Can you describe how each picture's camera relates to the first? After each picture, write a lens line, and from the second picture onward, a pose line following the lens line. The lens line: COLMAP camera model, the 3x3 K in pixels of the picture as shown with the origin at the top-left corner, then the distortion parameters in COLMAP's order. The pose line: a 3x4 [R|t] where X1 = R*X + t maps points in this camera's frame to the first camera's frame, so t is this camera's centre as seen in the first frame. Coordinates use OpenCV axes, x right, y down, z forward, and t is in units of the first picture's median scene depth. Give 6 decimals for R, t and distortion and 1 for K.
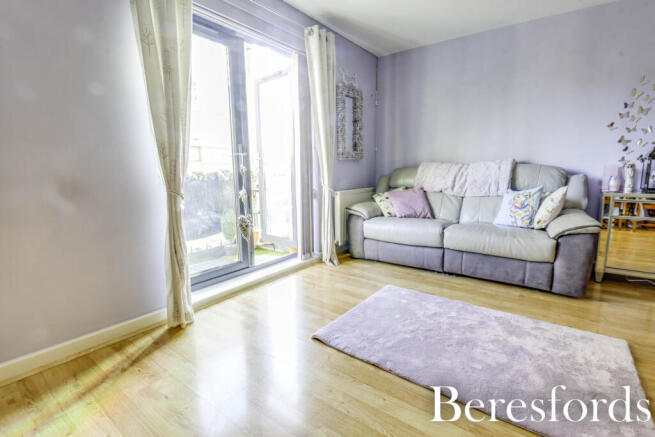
lens RADIAL K [[314.1, 0, 327.5], [0, 314.1, 218.5], [0, 0, 1]] dist [-0.000321, -0.000148]
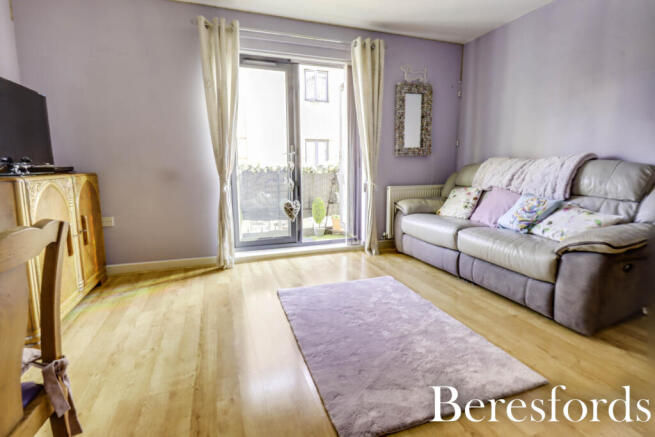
lens RADIAL K [[328.9, 0, 327.5], [0, 328.9, 218.5], [0, 0, 1]] dist [-0.001869, -0.000177]
pose [[0.820354, 0.097384, -0.563503, 0.596737], [-0.091841, 0.995038, 0.038258, -0.003274], [0.564433, 0.020368, 0.825228, -0.023282]]
